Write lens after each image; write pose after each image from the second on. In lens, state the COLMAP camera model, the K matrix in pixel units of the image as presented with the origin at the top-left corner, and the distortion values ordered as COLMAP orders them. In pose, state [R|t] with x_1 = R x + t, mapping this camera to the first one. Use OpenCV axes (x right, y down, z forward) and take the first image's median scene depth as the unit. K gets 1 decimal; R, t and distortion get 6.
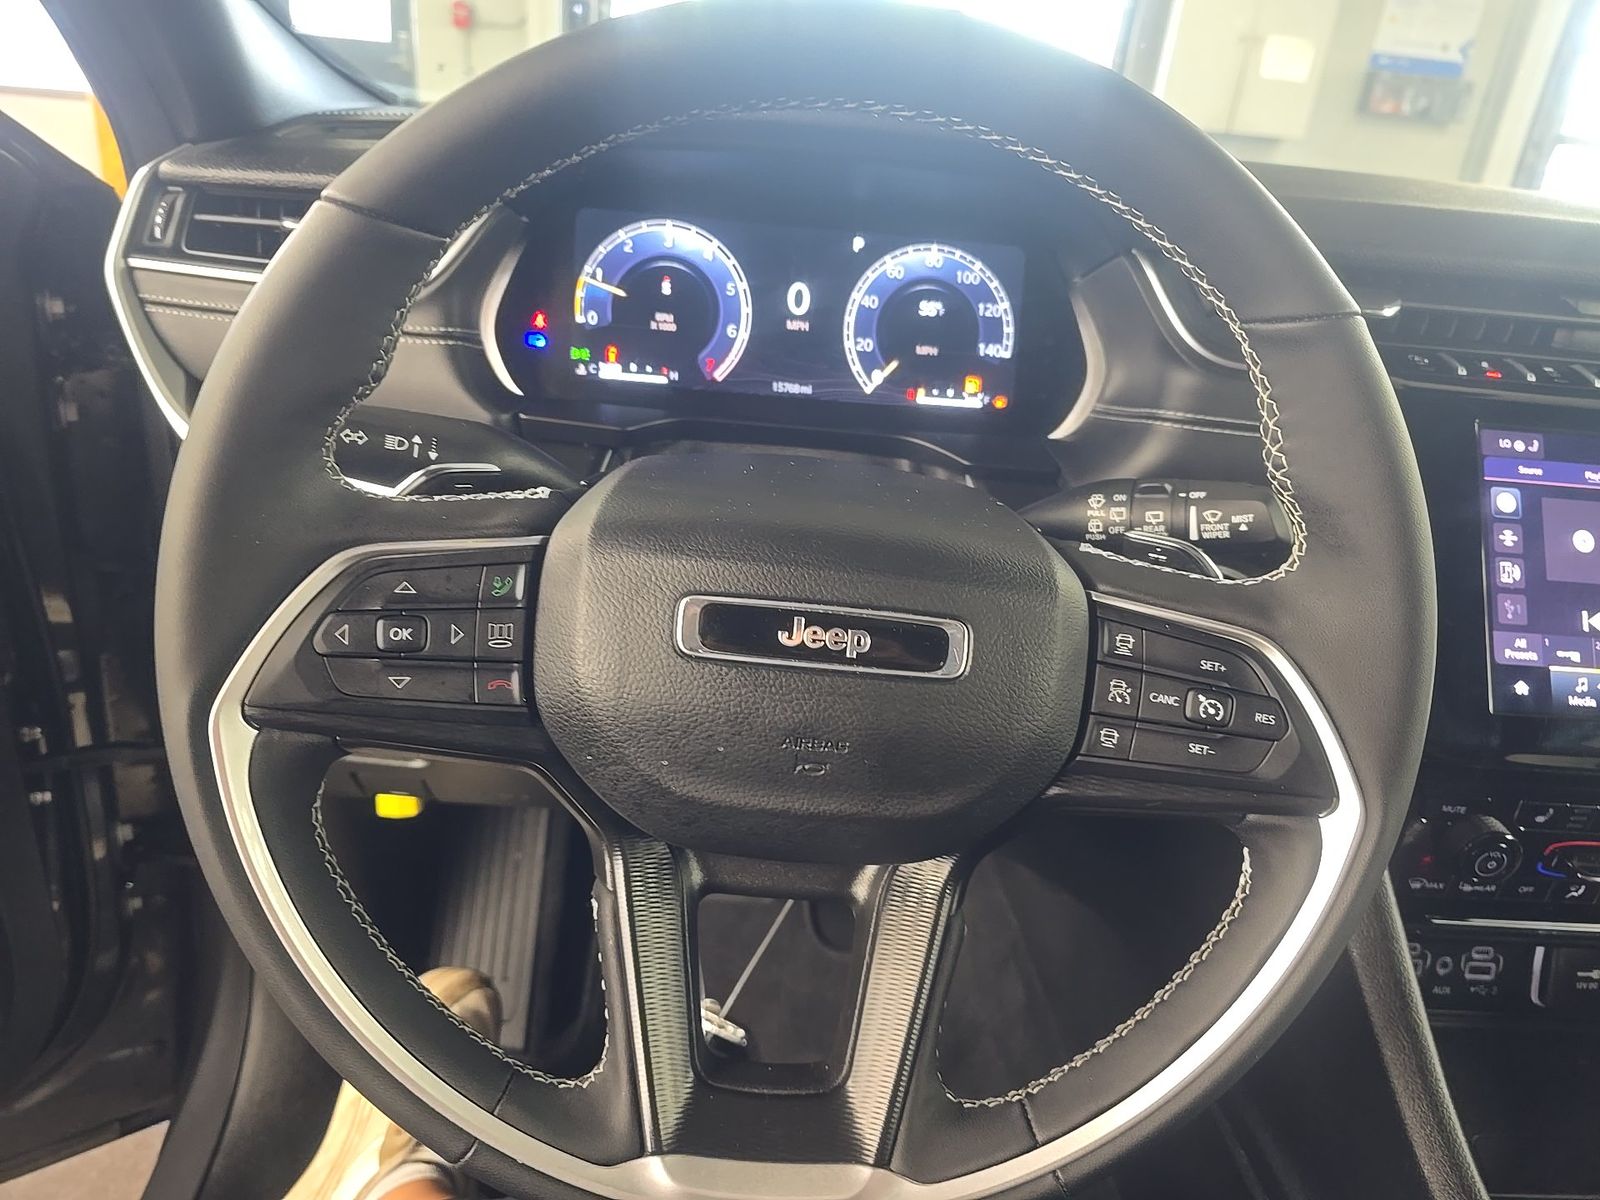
lens RADIAL K [[1107.6, 0, 803.7], [0, 1107.6, 576.9], [0, 0, 1]] dist [0.071160, -0.077557]
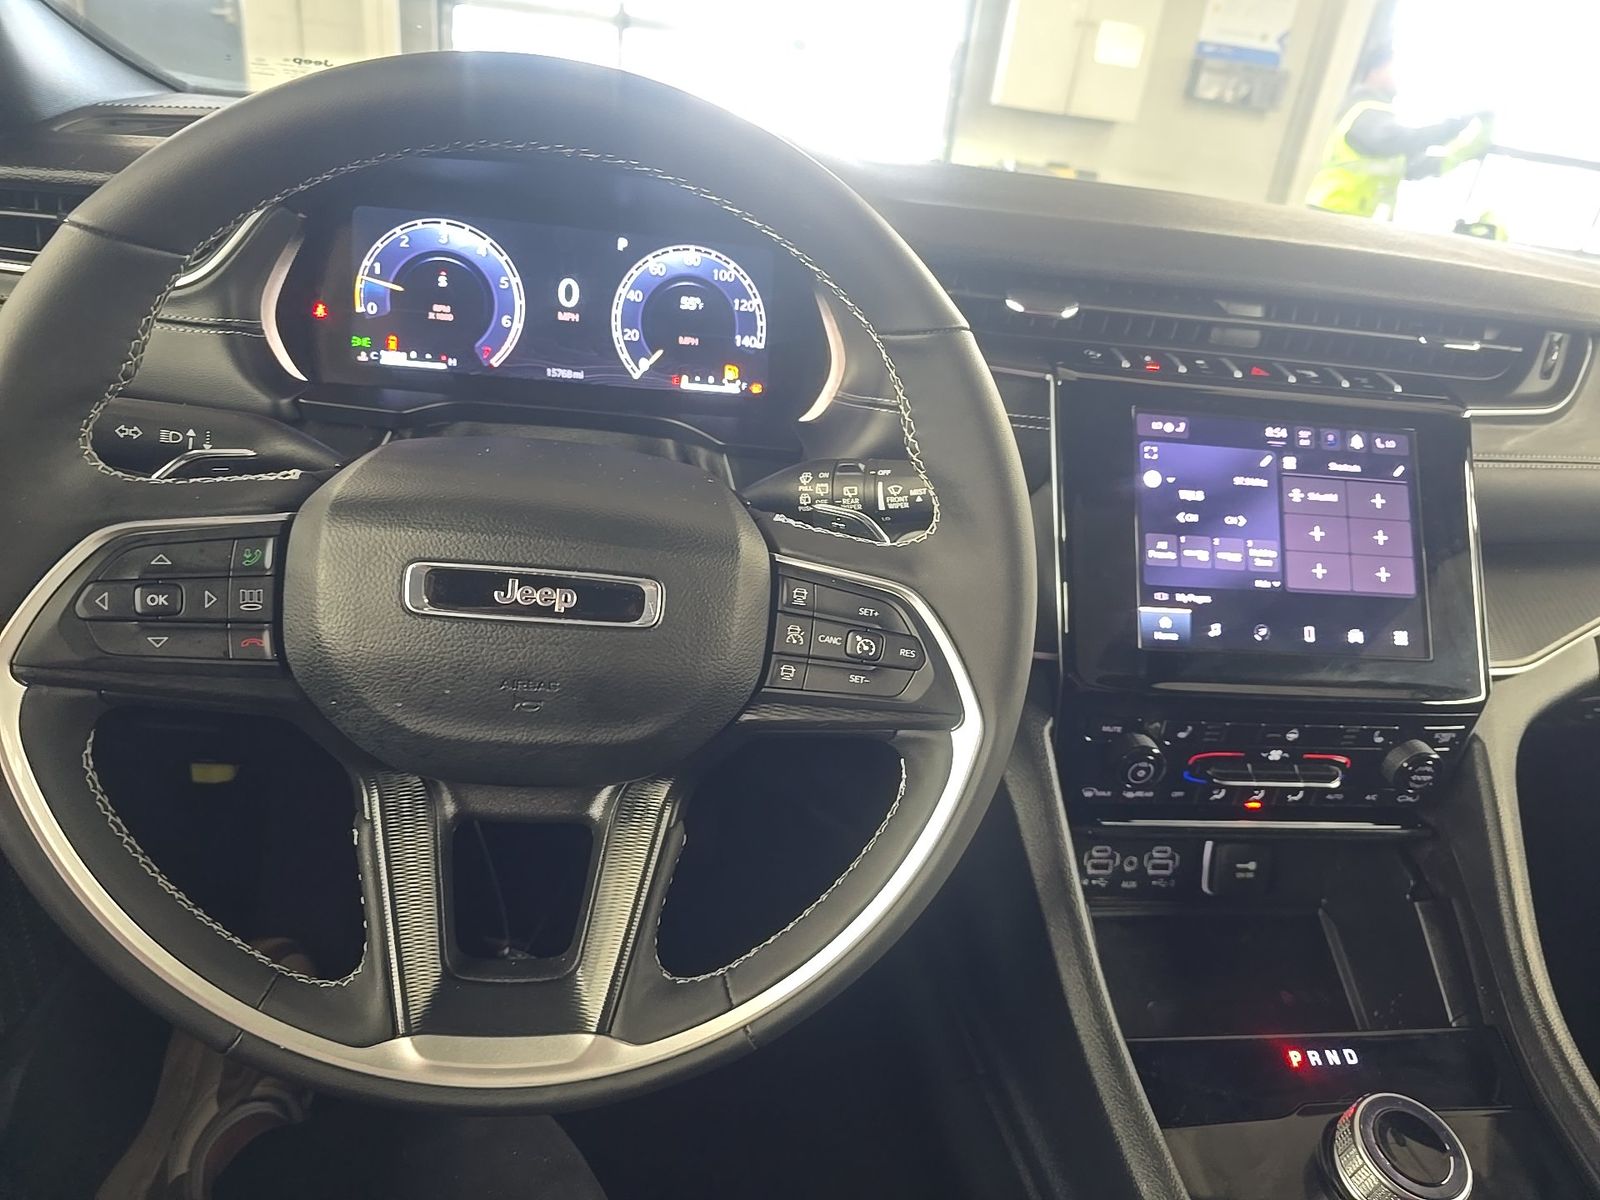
lens RADIAL K [[1107.6, 0, 803.7], [0, 1107.6, 576.9], [0, 0, 1]] dist [0.071160, -0.077557]
pose [[0.993529, -0.019027, 0.111976, 0.146995], [0.016041, 0.999493, 0.027508, 0.005489], [-0.112442, -0.025534, 0.993330, -0.190800]]
